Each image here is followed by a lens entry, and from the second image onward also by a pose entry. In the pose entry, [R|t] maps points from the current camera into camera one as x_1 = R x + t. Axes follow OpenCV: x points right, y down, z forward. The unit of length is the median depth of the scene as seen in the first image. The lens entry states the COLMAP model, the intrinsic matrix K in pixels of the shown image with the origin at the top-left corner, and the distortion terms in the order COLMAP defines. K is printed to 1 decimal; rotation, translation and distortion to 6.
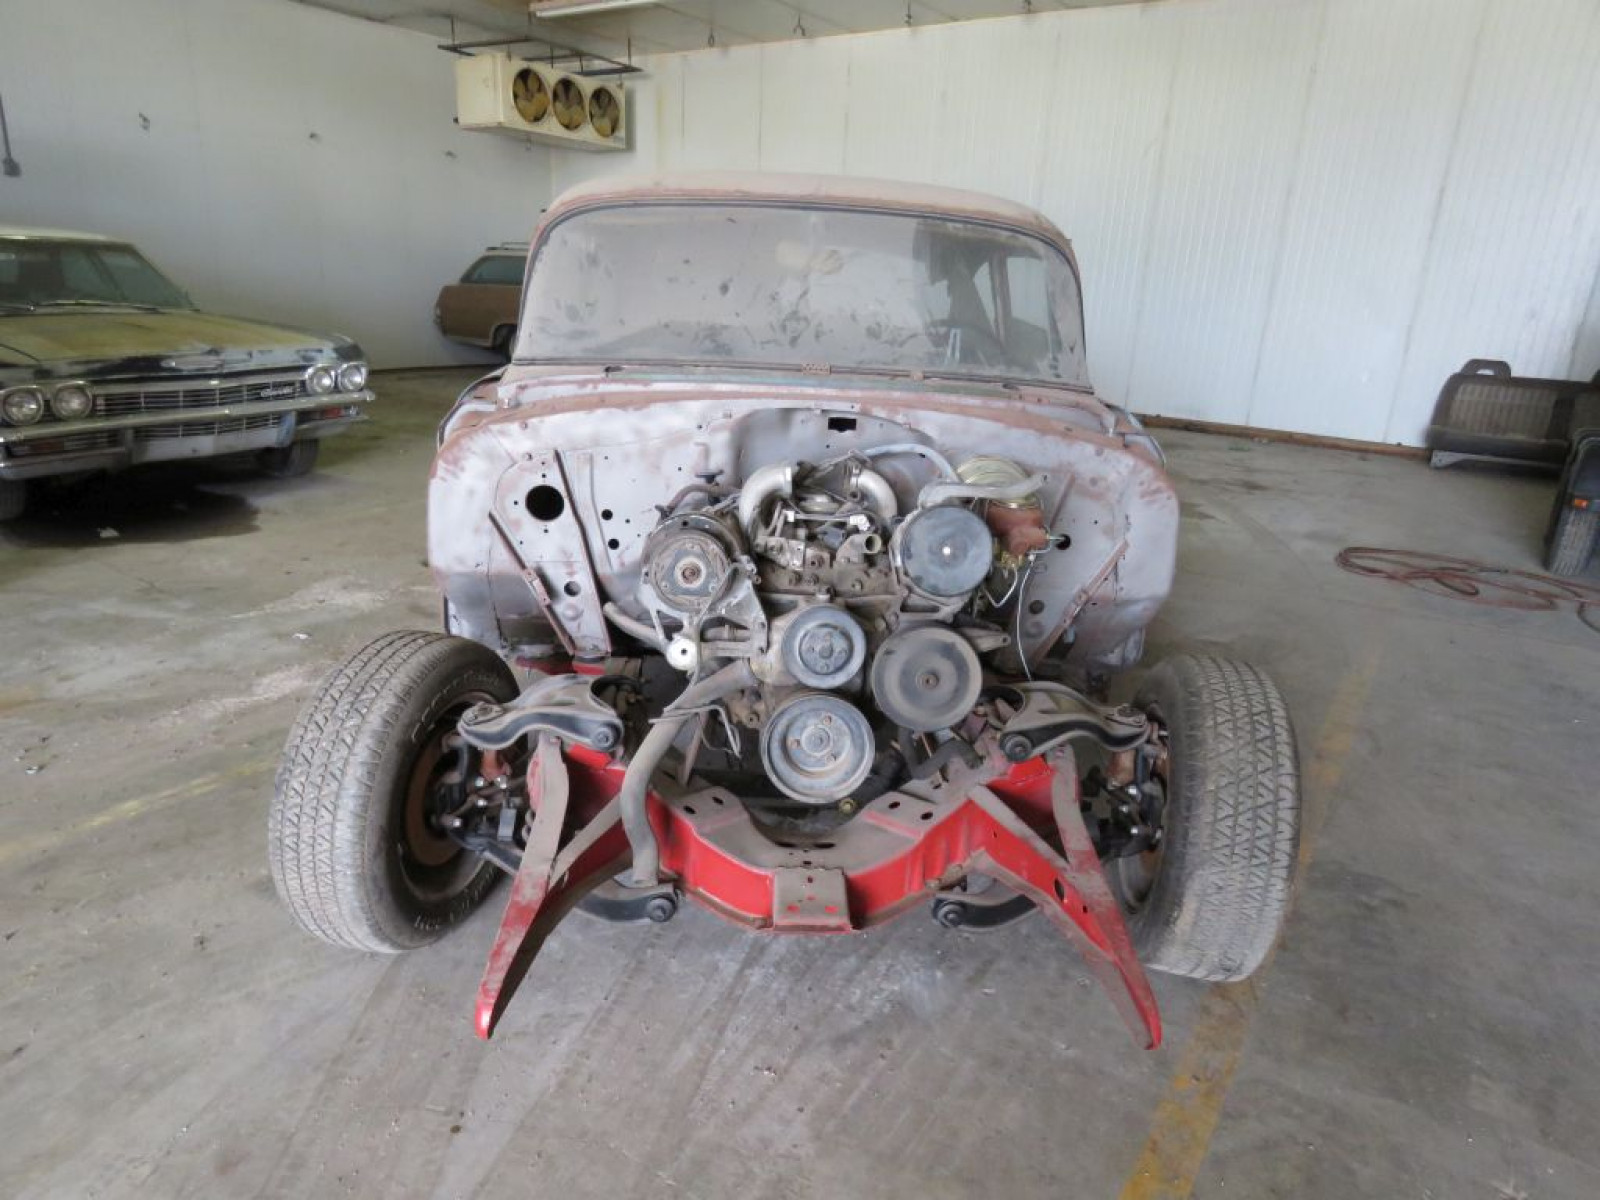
lens RADIAL K [[1038.8, 0, 800.3], [0, 1038.8, 607.0], [0, 0, 1]] dist [-0.006937, -0.015166]
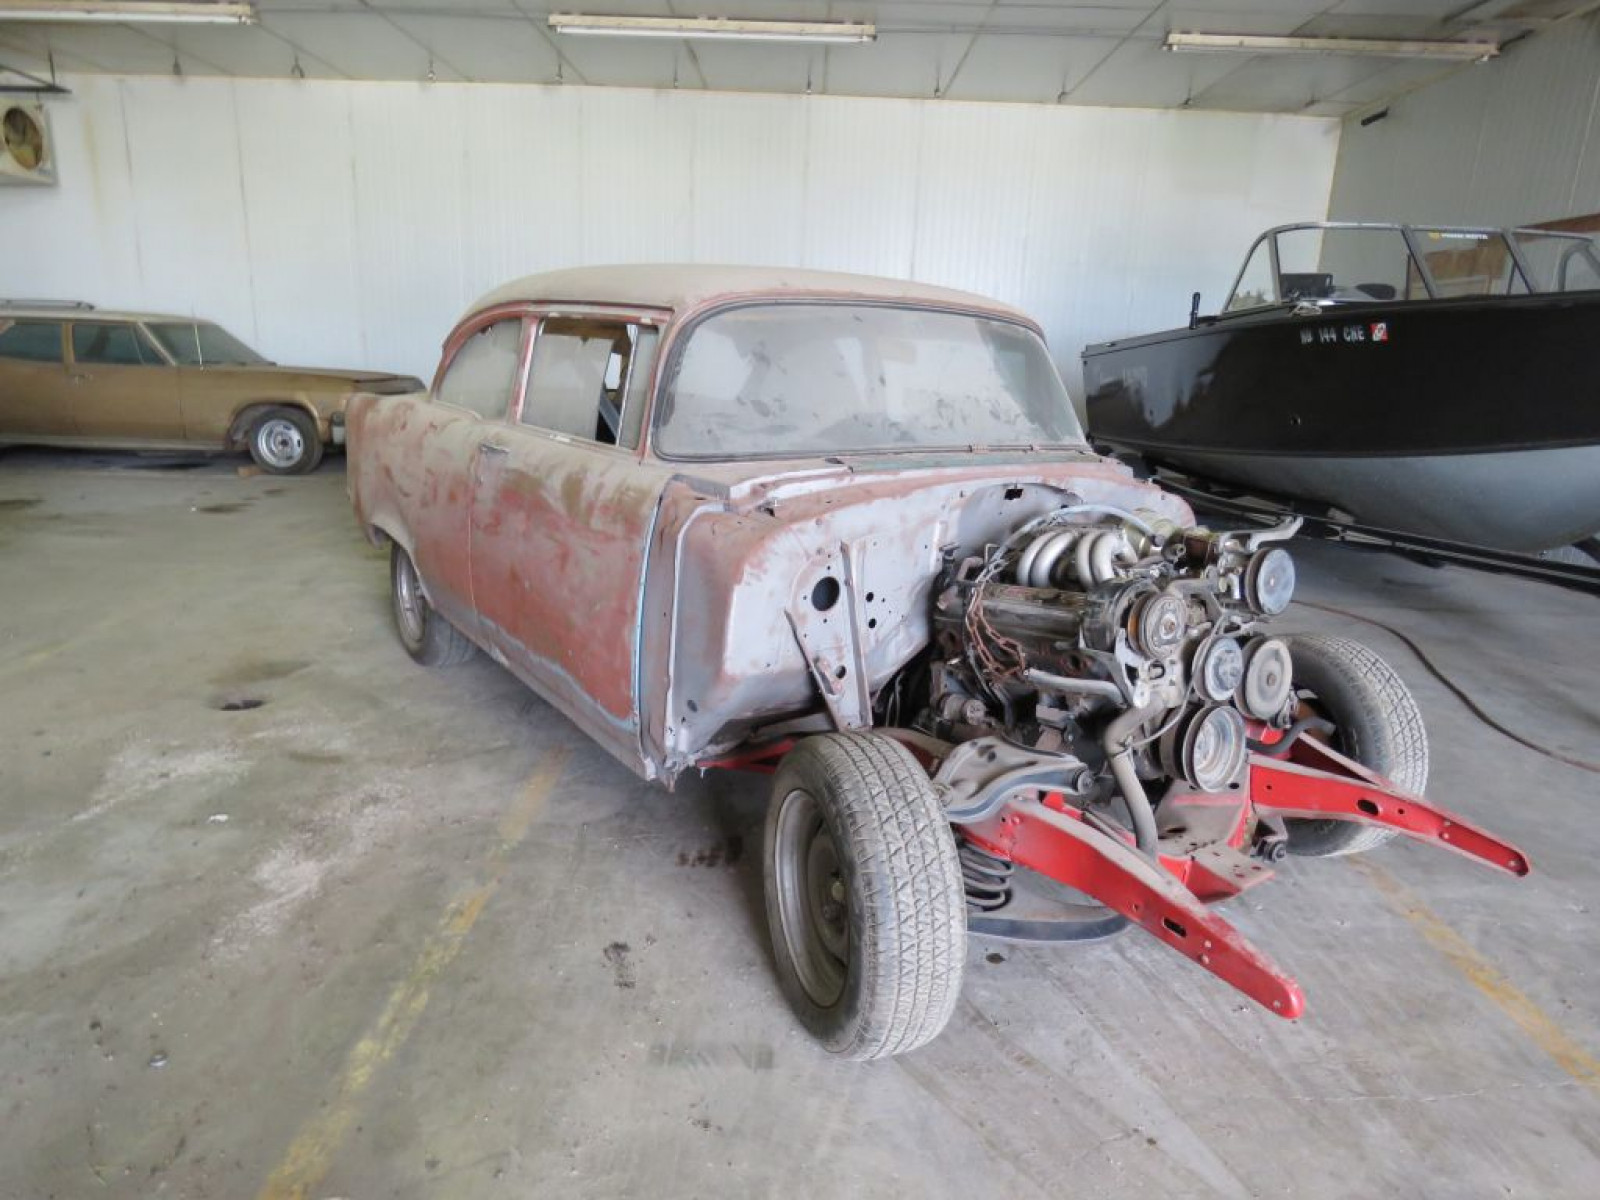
lens RADIAL K [[1046.2, 0, 799.8], [0, 1046.2, 606.0], [0, 0, 1]] dist [-0.007188, 0.002665]
pose [[0.834994, -0.144554, 0.530932, -0.818236], [0.168327, 0.985724, 0.003651, -0.095874], [-0.523880, 0.086322, 0.847407, 0.130039]]
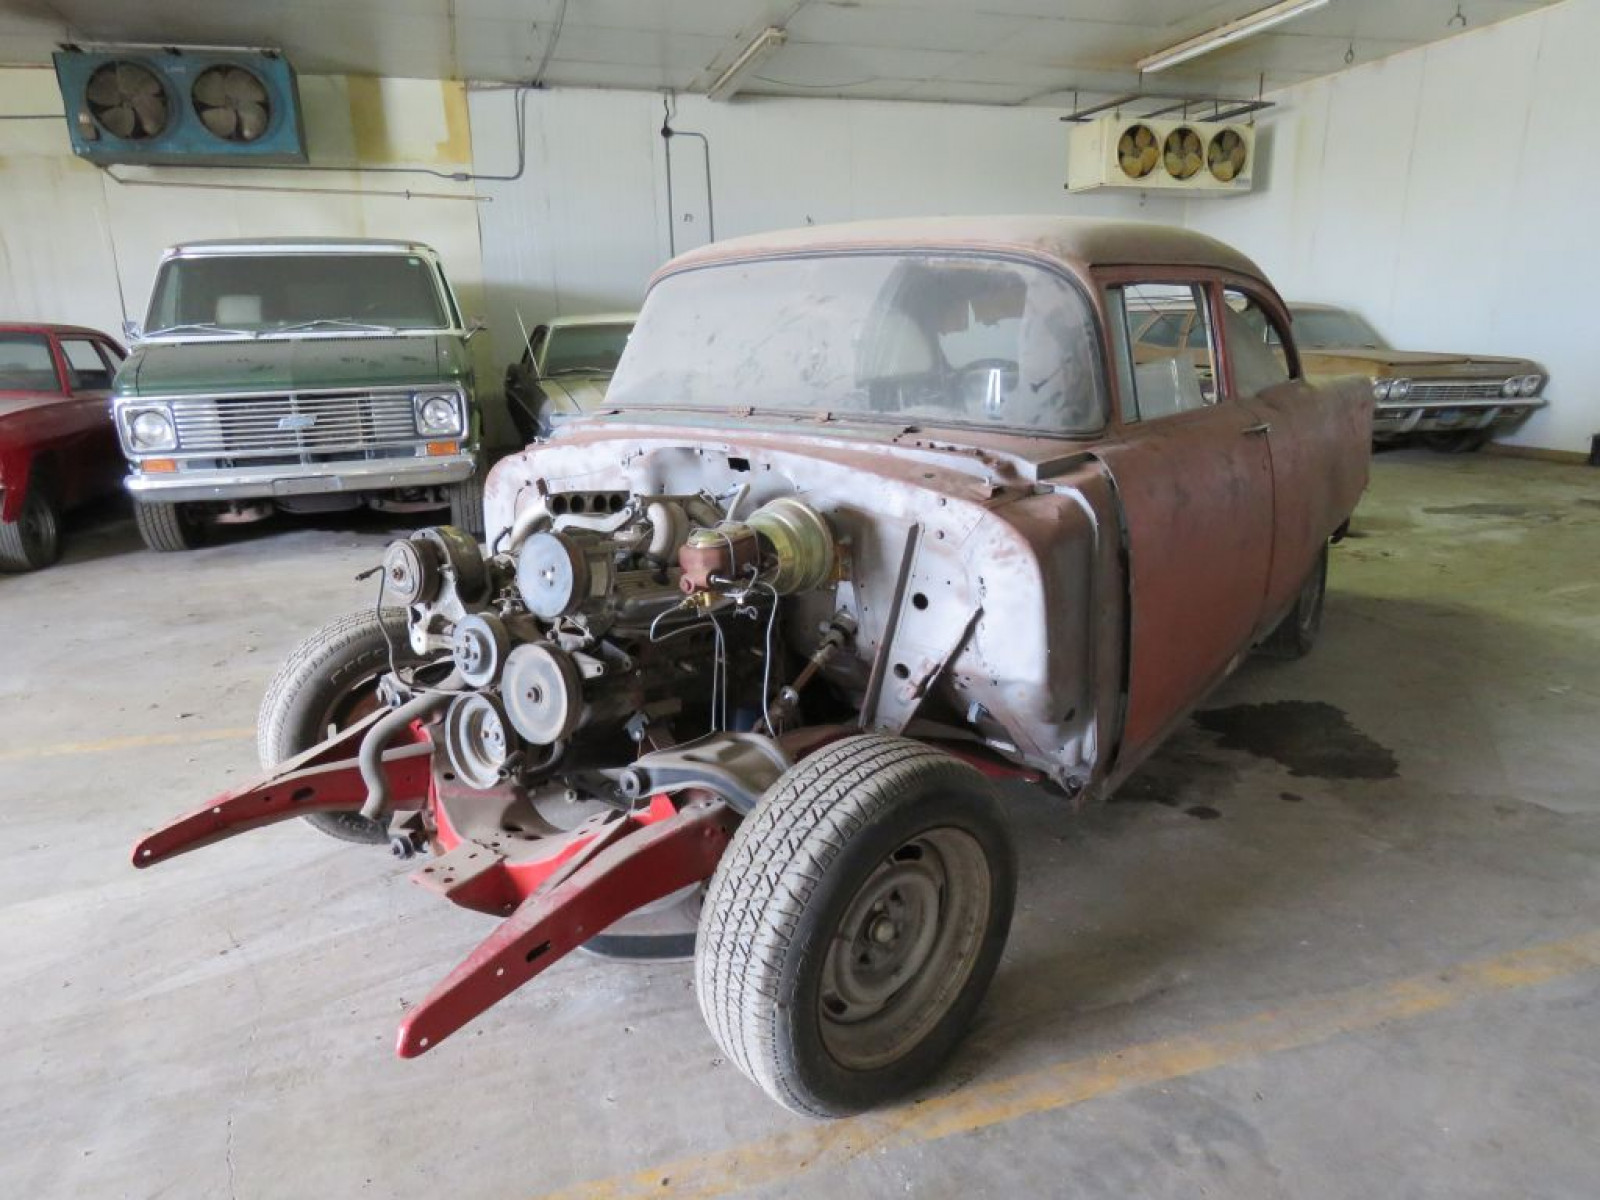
lens RADIAL K [[1047.4, 0, 794.7], [0, 1047.4, 604.7], [0, 0, 1]] dist [-0.005705, 0.001144]
pose [[0.767570, 0.107191, -0.631939, 0.758614], [-0.143092, 0.989692, -0.005930, -0.039776], [0.624789, 0.094977, 0.774995, 0.243460]]
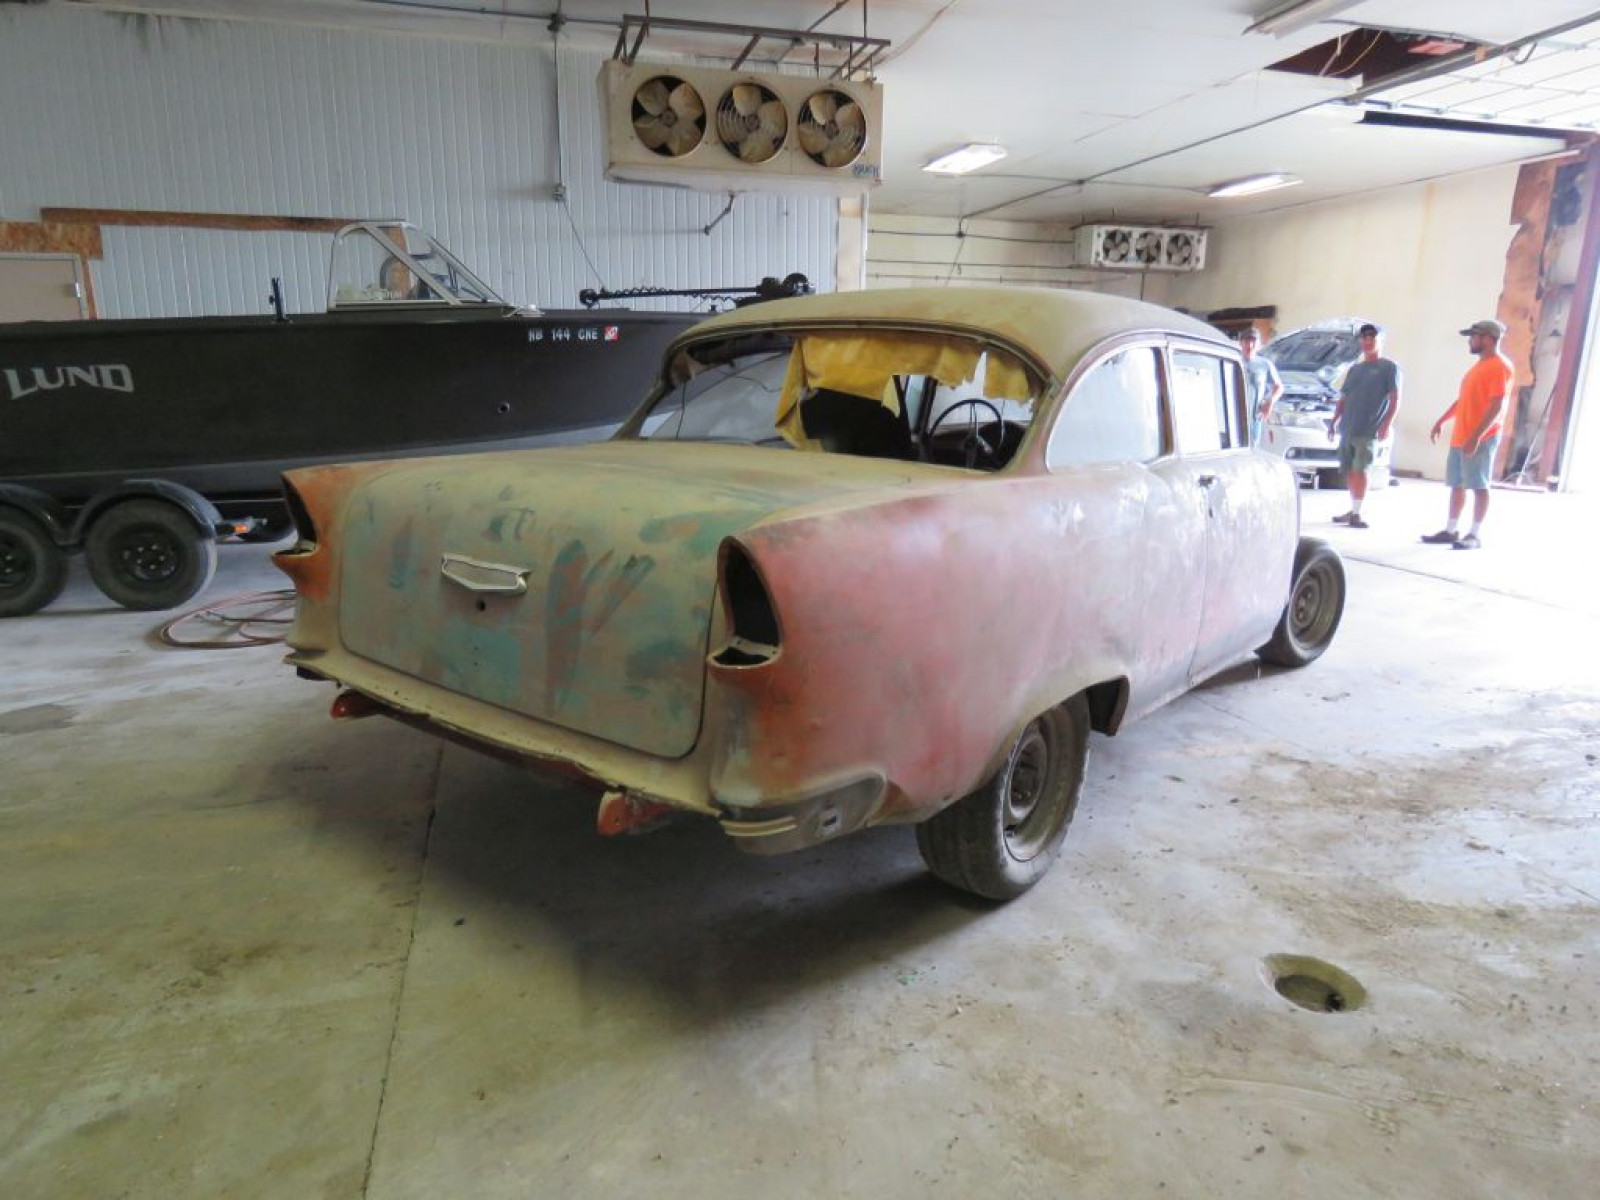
lens RADIAL K [[1031.3, 0, 762.5], [0, 1031.3, 595.3], [0, 0, 1]] dist [-0.002232, -0.000944]
pose [[-0.739311, -0.195216, 0.644446, -0.880411], [0.162727, 0.876890, 0.452310, -0.969720], [-0.653406, 0.439267, -0.616527, 2.882759]]
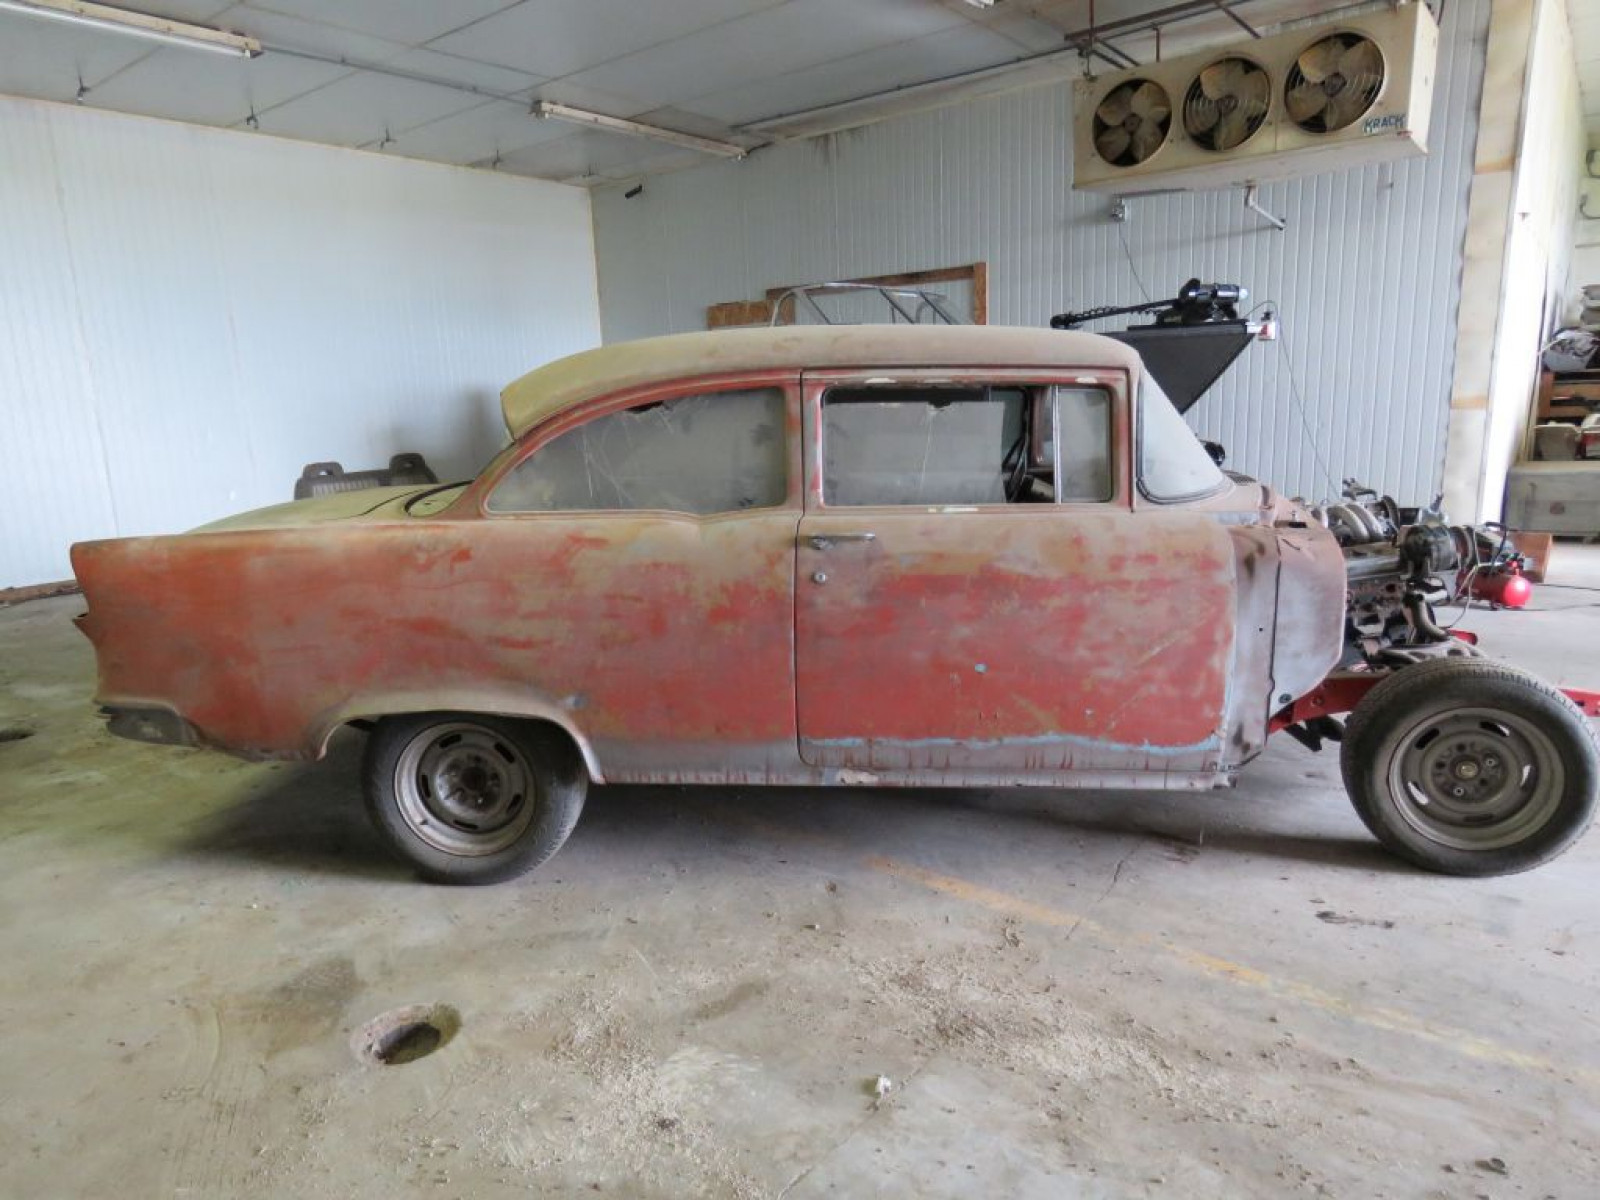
lens RADIAL K [[1023.1, 0, 800.0], [0, 1023.1, 600.0], [0, 0, 1]] dist [-0.007456, 0.000380]
pose [[0.083912, -0.246560, 0.965488, -1.555416], [0.342938, 0.916864, 0.204338, -0.563570], [-0.935603, 0.313956, 0.161491, 1.396340]]
